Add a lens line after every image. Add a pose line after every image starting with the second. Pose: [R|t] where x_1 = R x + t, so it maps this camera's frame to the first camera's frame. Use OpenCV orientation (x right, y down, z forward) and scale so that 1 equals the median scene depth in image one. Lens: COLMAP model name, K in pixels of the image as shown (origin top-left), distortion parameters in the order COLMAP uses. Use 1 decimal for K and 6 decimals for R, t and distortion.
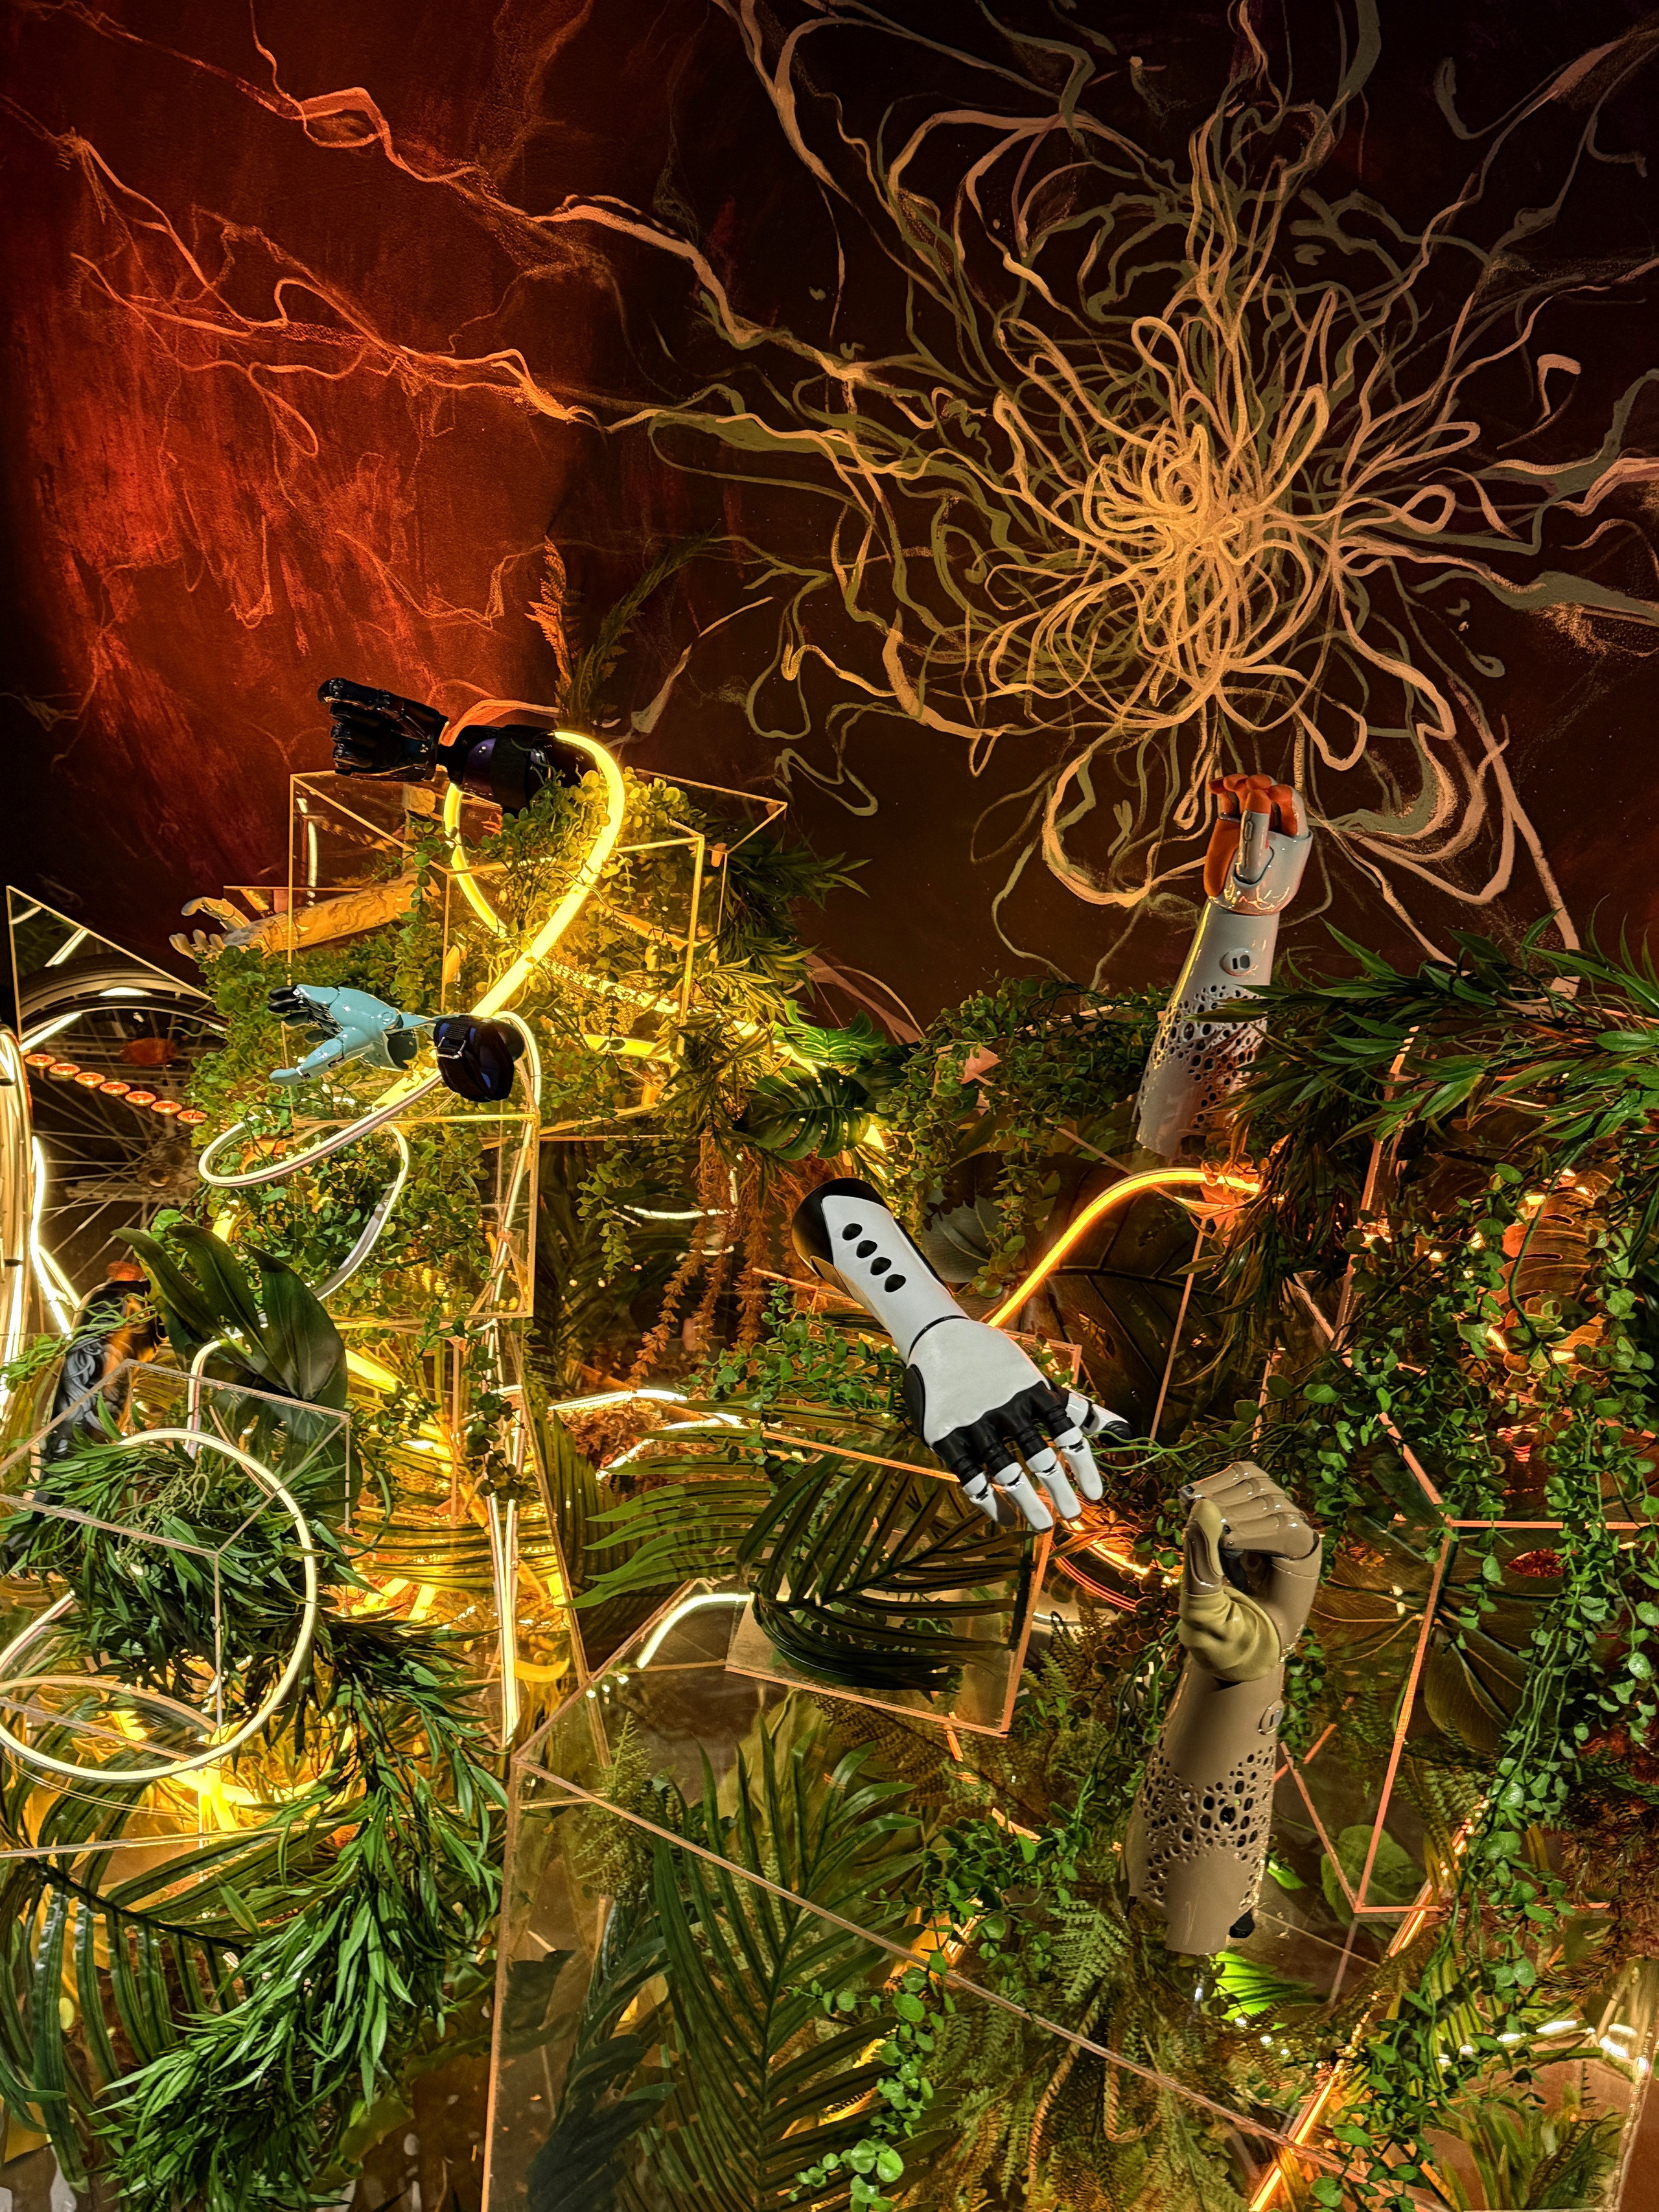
lens RADIAL K [[2183.8, 0, 801.3], [0, 2183.8, 1118.7], [0, 0, 1]] dist [0.209749, -0.500710]
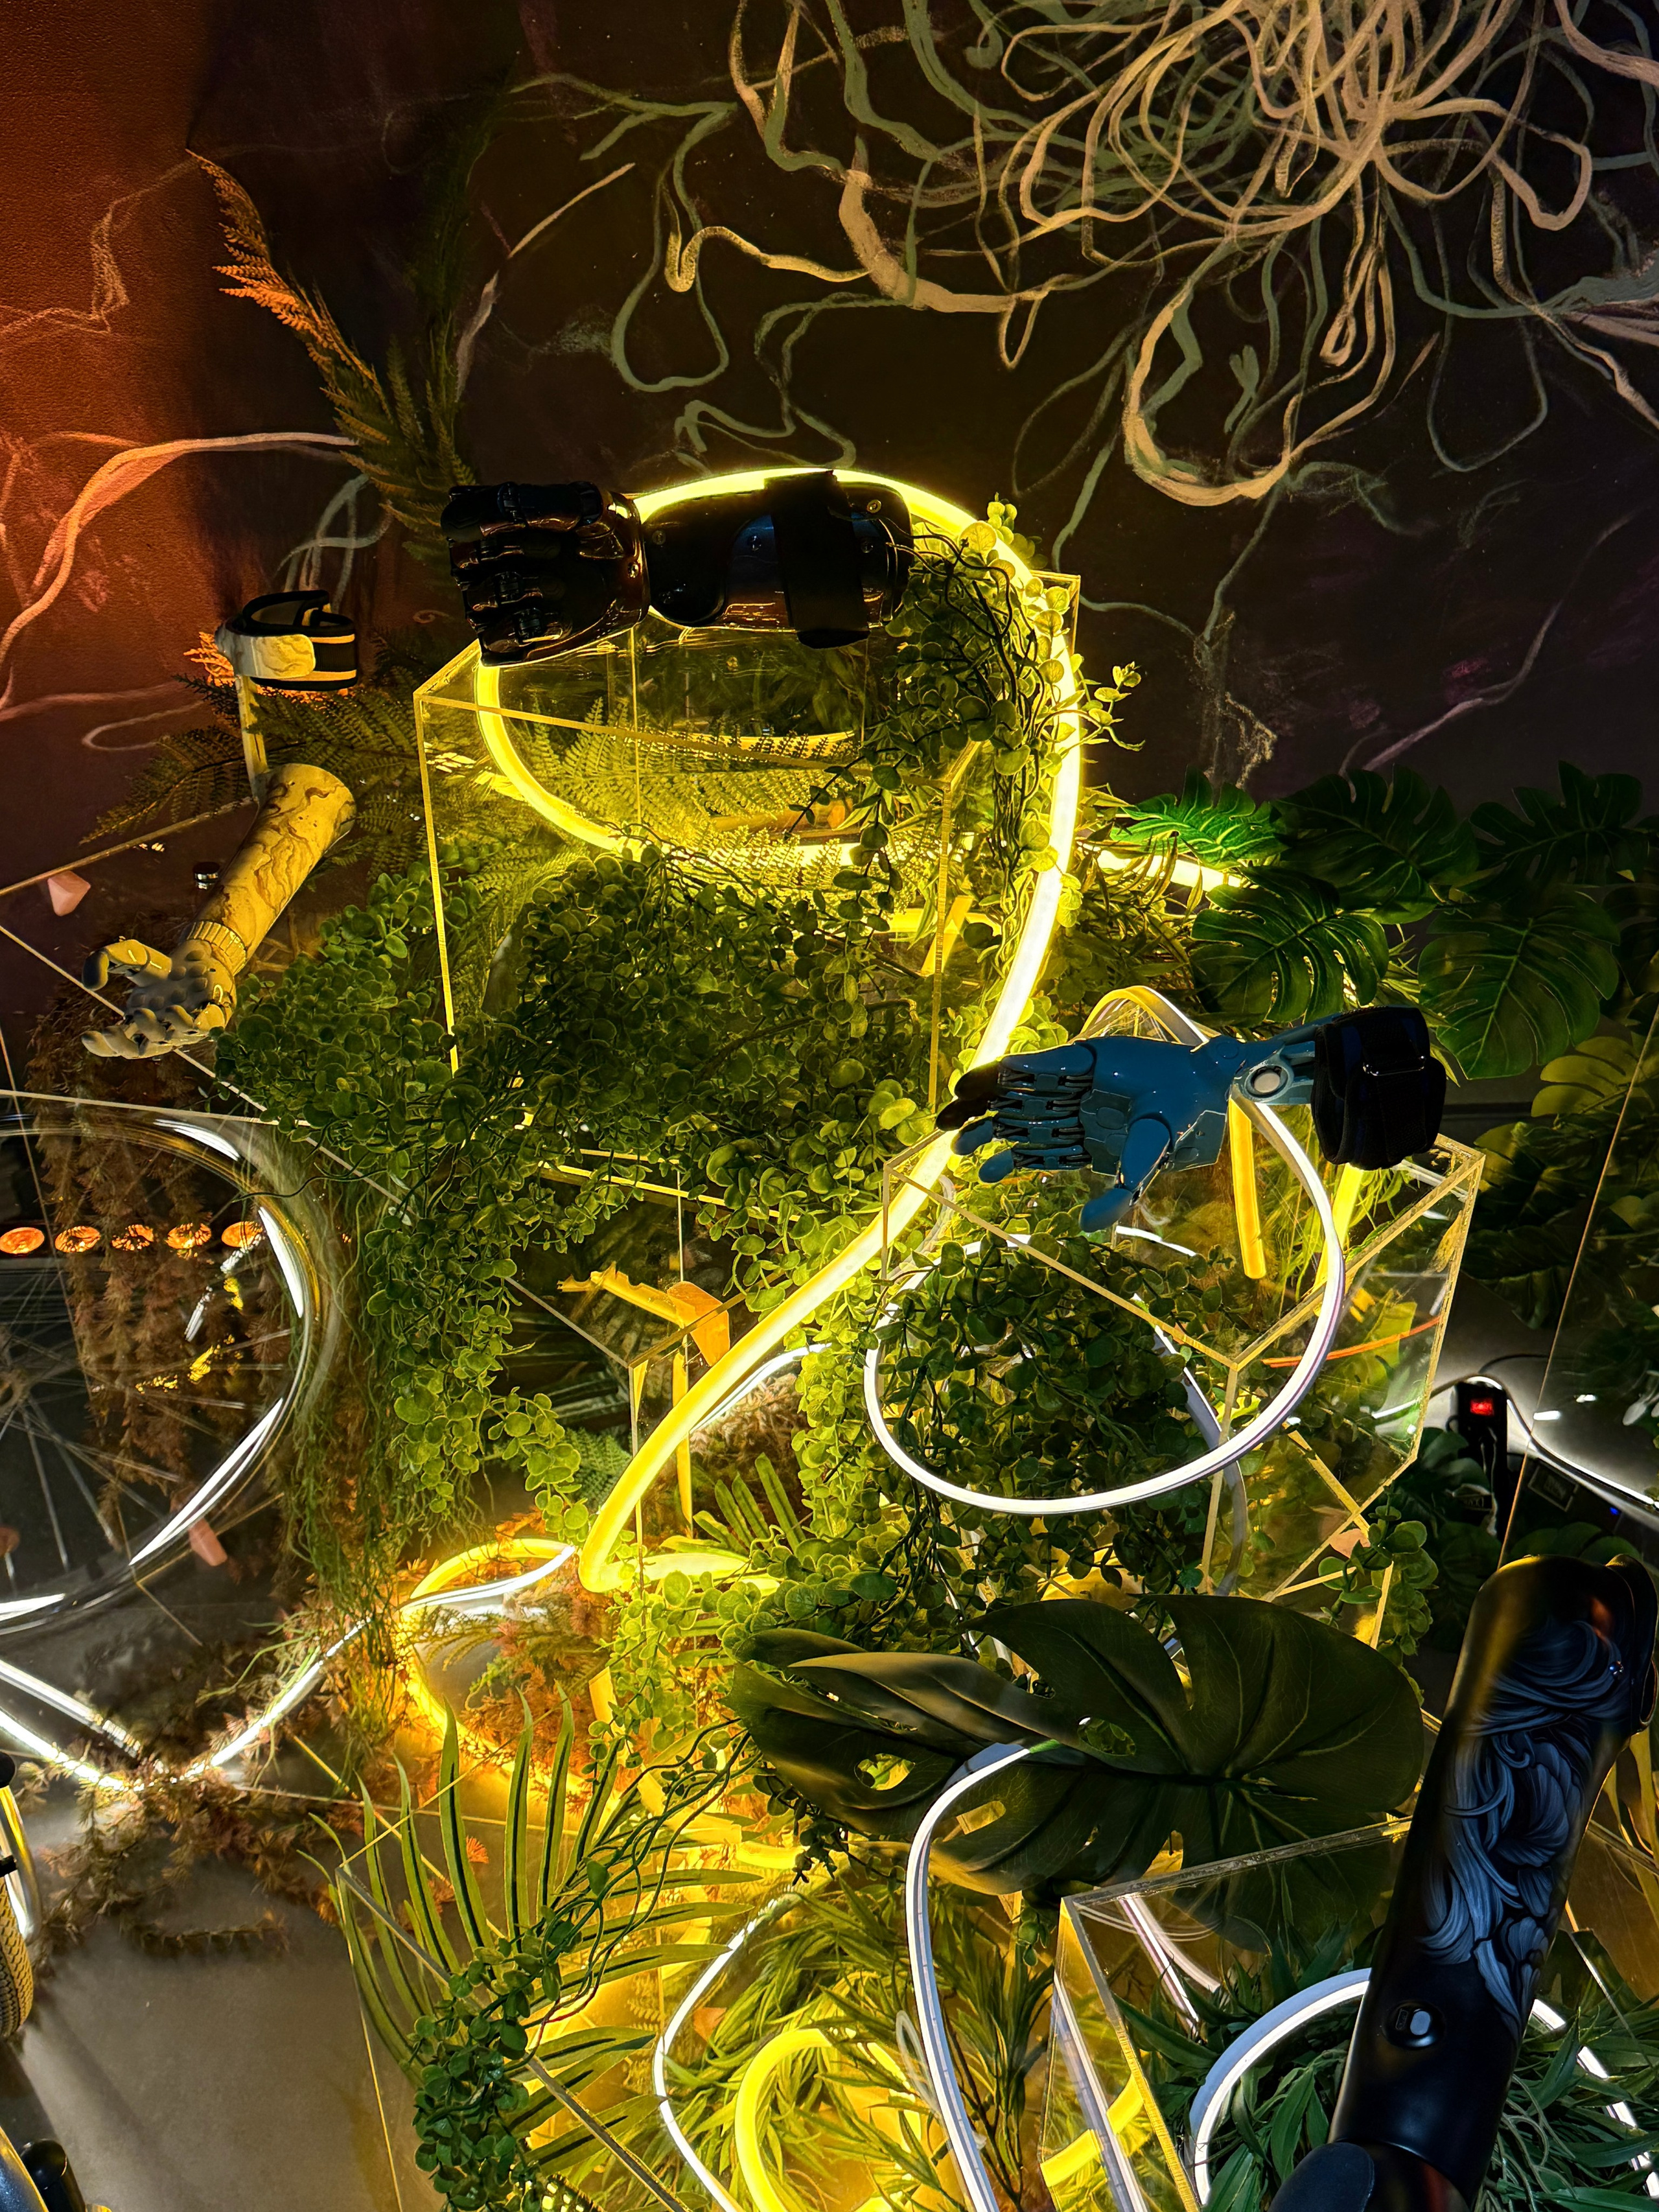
lens RADIAL K [[2196.0, 0, 837.1], [0, 2196.0, 1120.6], [0, 0, 1]] dist [0.128377, -0.279729]
pose [[0.841627, -0.382935, 0.380821, -0.330131], [0.297707, 0.917299, 0.264449, -0.146411], [-0.450594, -0.109195, 0.886026, 0.410152]]
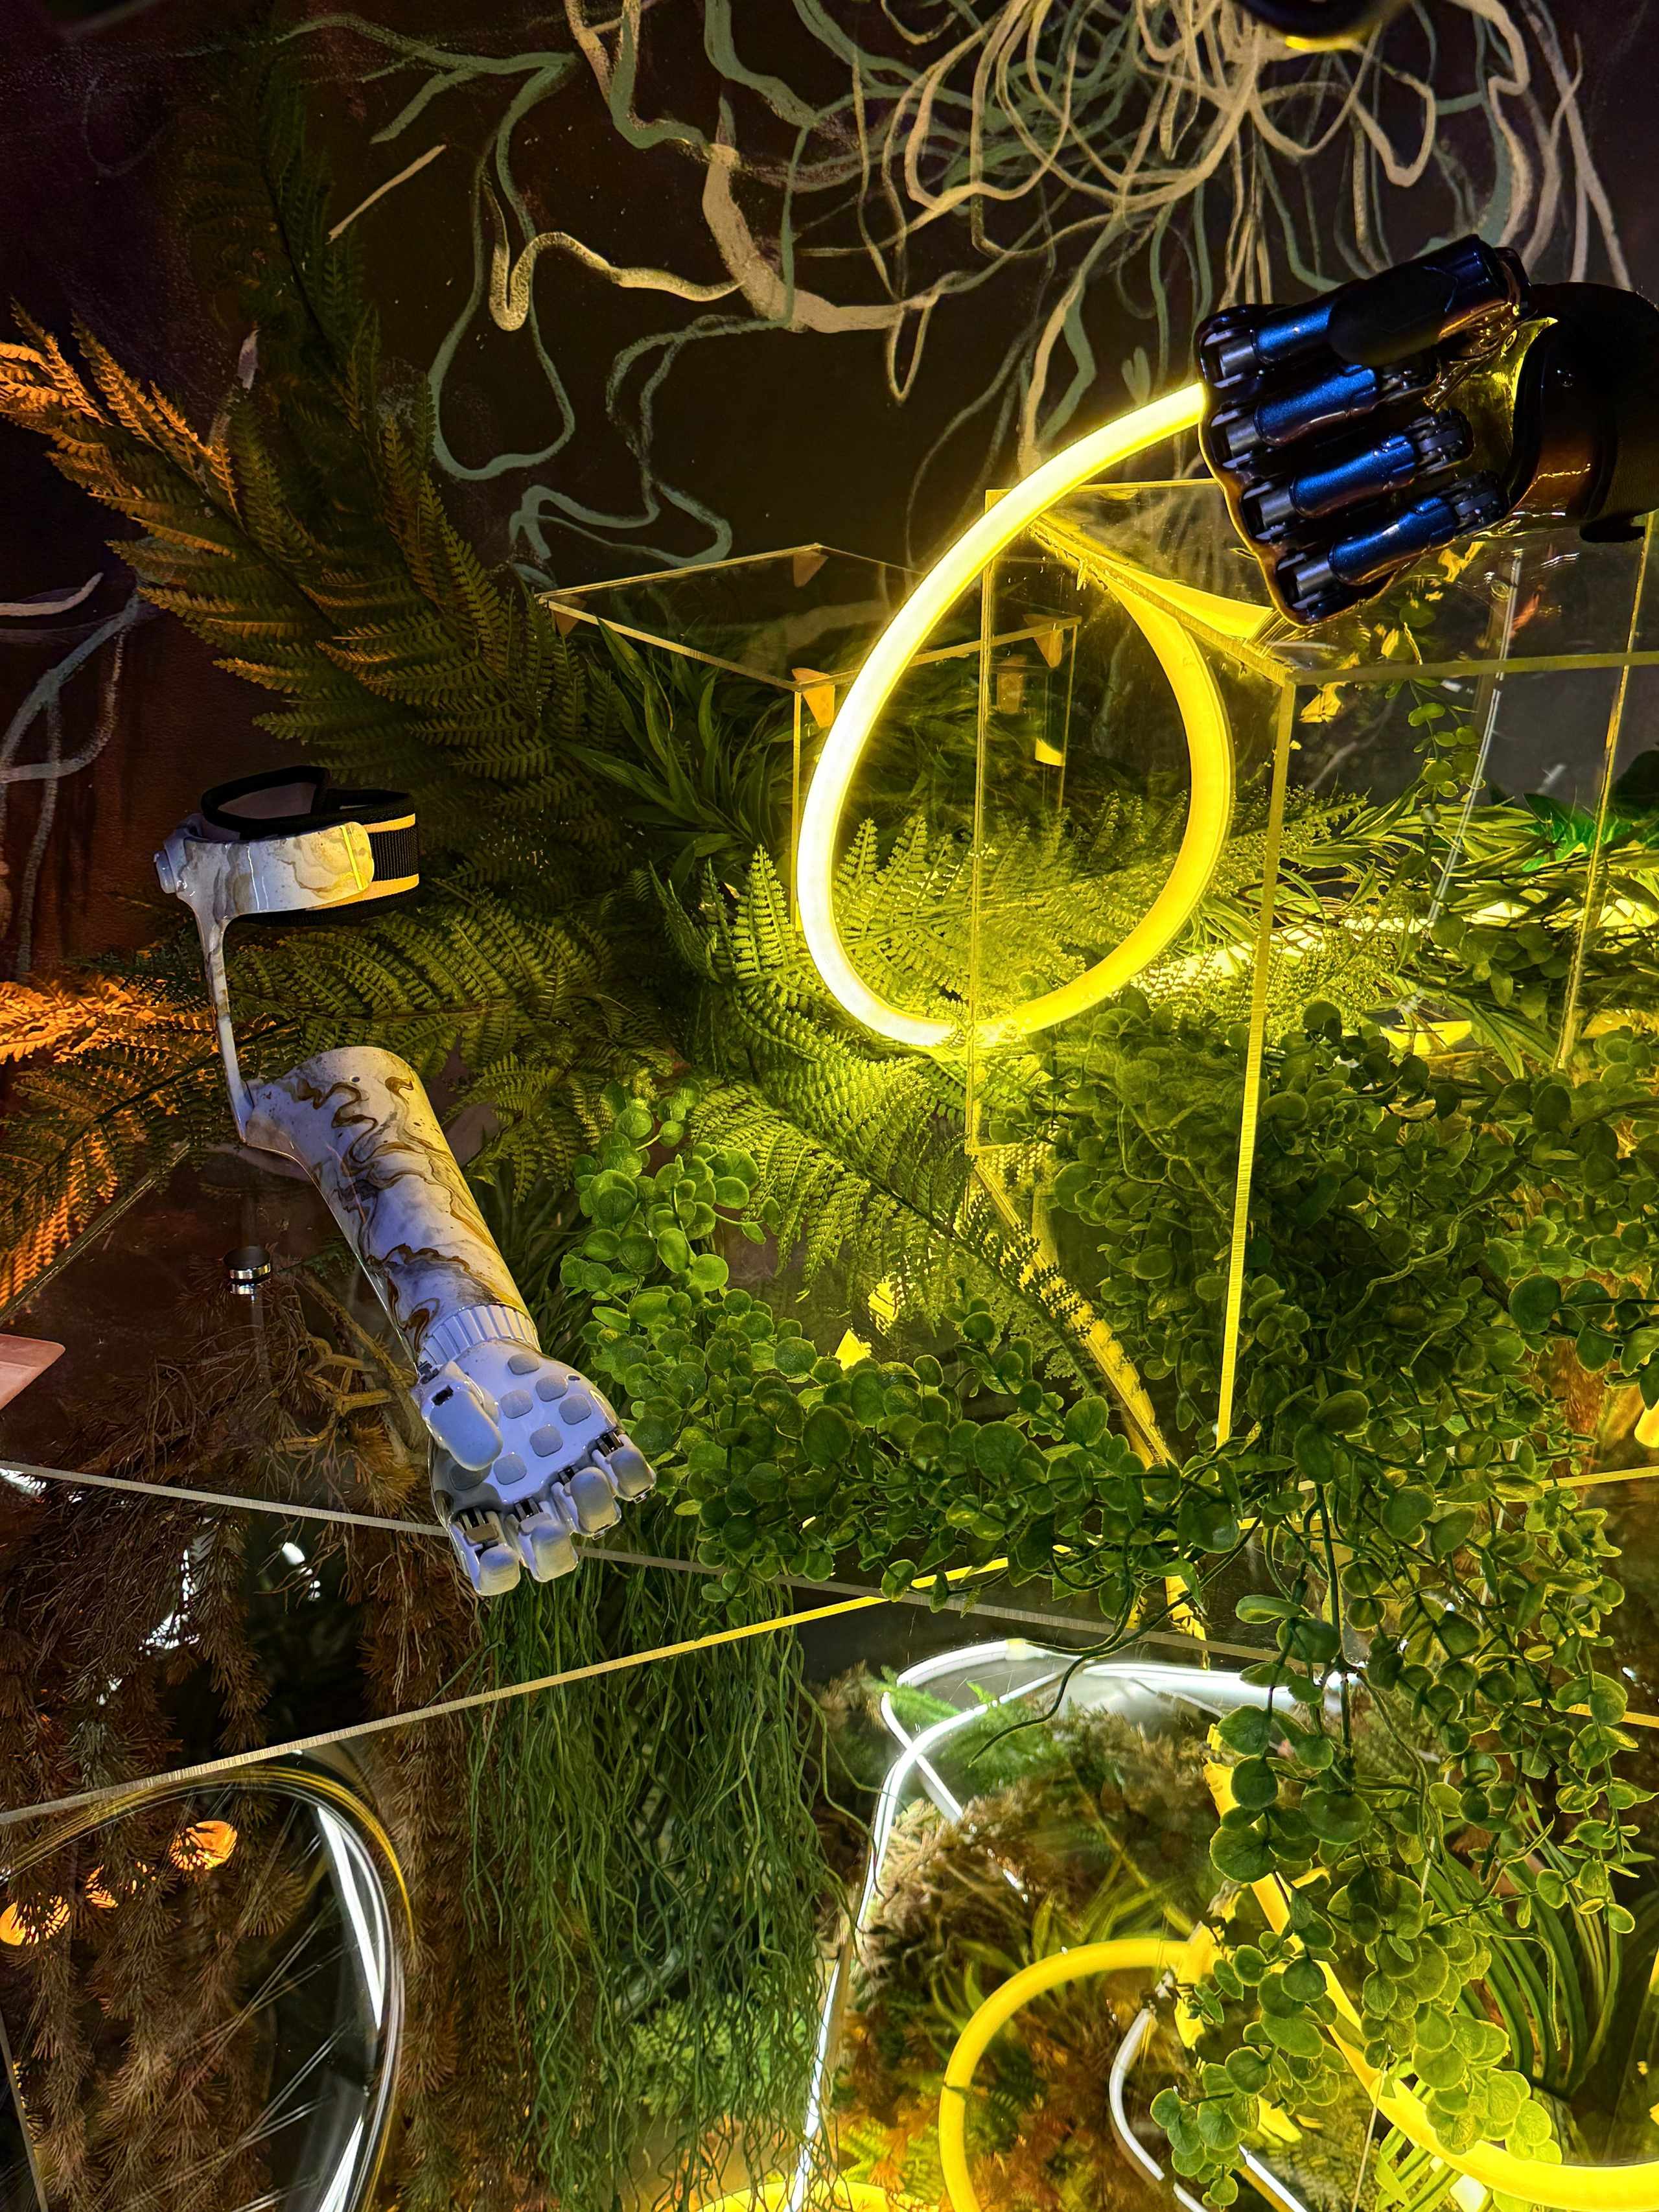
lens RADIAL K [[2199.8, 0, 826.1], [0, 2199.8, 1116.2], [0, 0, 1]] dist [0.147192, -0.334912]
pose [[0.454721, -0.489859, 0.743819, -0.424897], [0.425271, 0.853220, 0.301926, -0.186143], [-0.782543, 0.179033, 0.596300, 0.762308]]
